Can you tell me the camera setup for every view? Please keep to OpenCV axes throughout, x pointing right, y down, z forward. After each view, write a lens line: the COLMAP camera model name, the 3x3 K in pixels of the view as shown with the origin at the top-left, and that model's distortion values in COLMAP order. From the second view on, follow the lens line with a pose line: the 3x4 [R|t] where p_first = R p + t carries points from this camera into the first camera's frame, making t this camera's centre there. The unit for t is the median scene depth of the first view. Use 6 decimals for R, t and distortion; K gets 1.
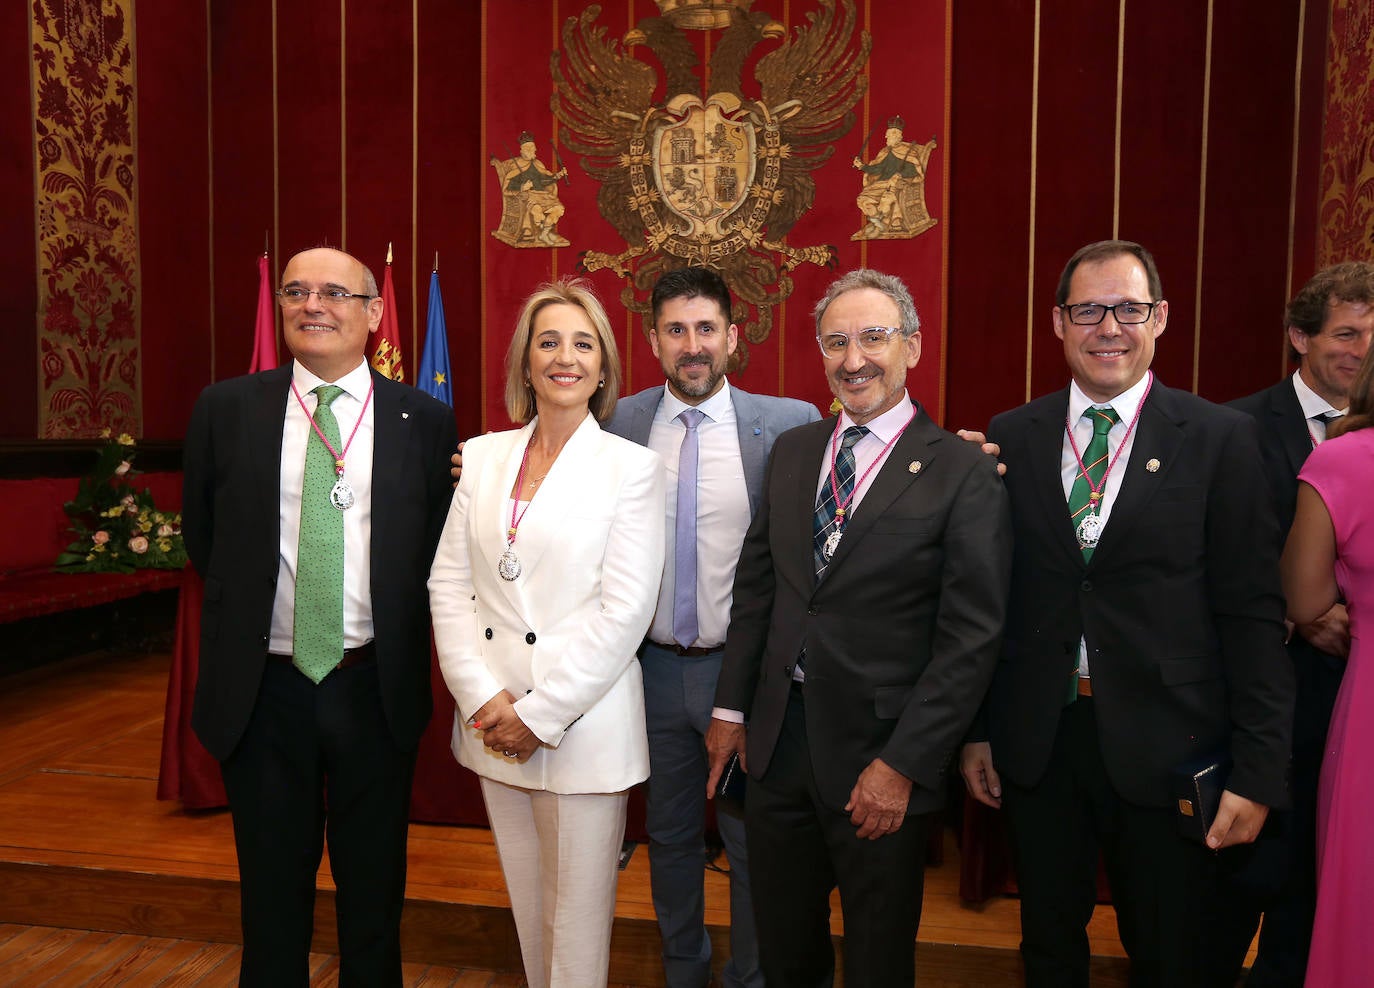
lens RADIAL K [[907.4, 0, 734.6], [0, 907.4, 488.2], [0, 0, 1]] dist [-0.047475, 0.041356]
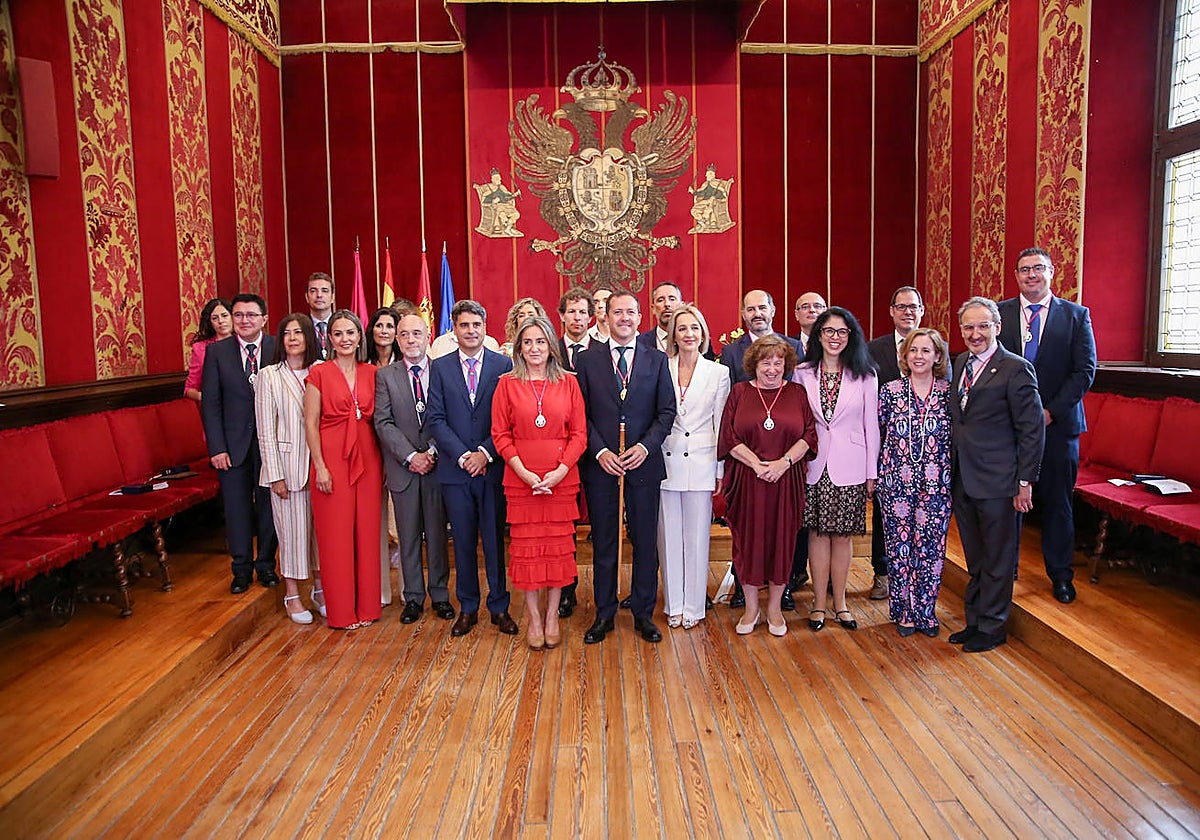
lens RADIAL K [[911.6, 0, 652.3], [0, 911.6, 449.1], [0, 0, 1]] dist [-0.135776, 0.090925]
pose [[0.979448, -0.054349, 0.194234, -0.303260], [0.038712, 0.995762, 0.083419, -0.005228], [-0.197945, -0.074185, 0.977402, -0.737247]]
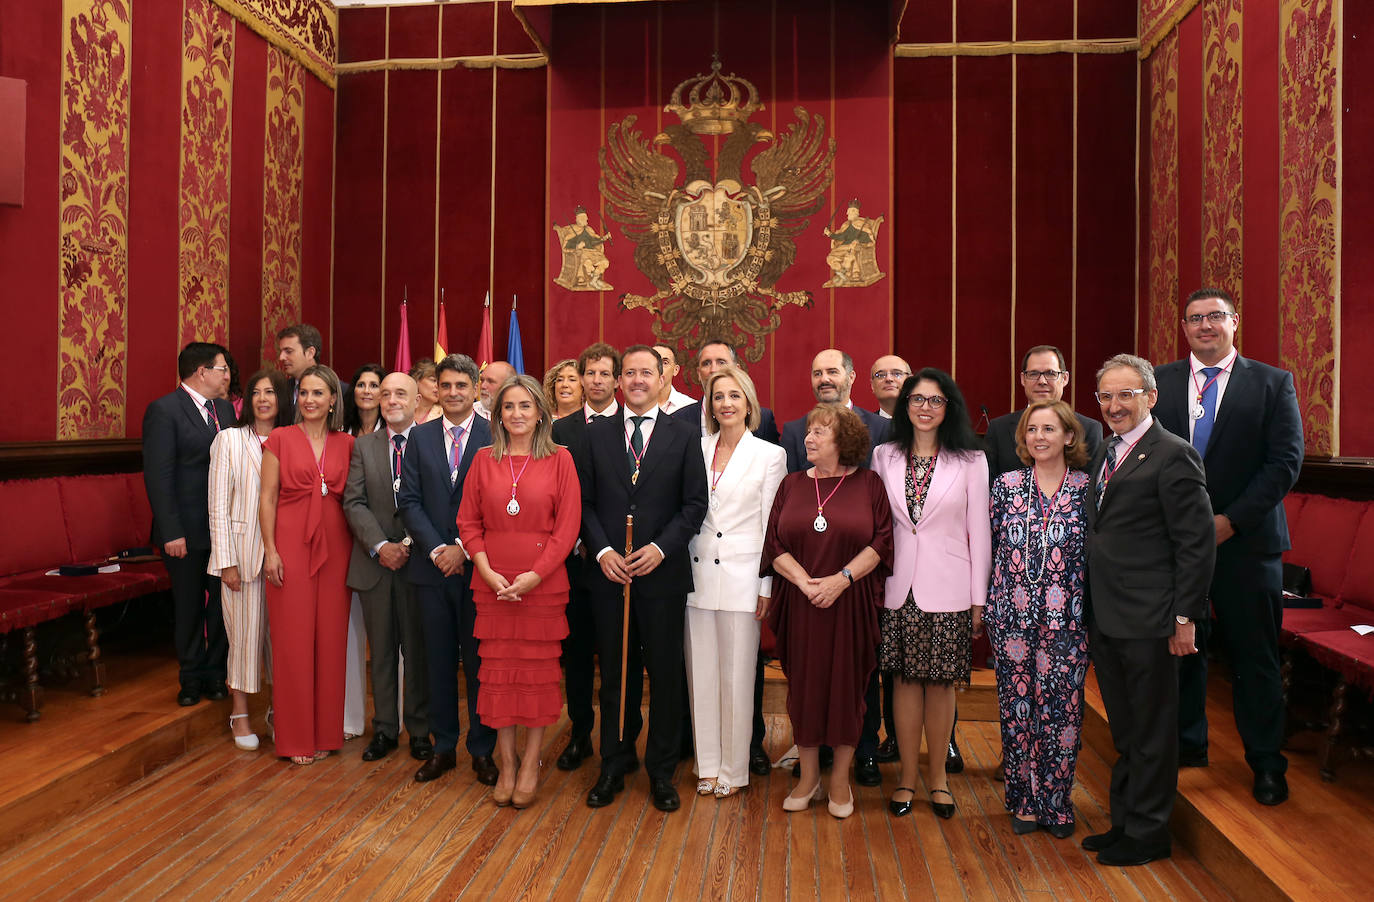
lens RADIAL K [[1160.7, 0, 632.8], [0, 1160.7, 431.3], [0, 0, 1]] dist [-0.074231, 0.024231]
pose [[0.999986, -0.004724, -0.002503, -0.153626], [0.004607, 0.998985, -0.044808, 0.020064], [0.002712, 0.044796, 0.998992, -0.734079]]
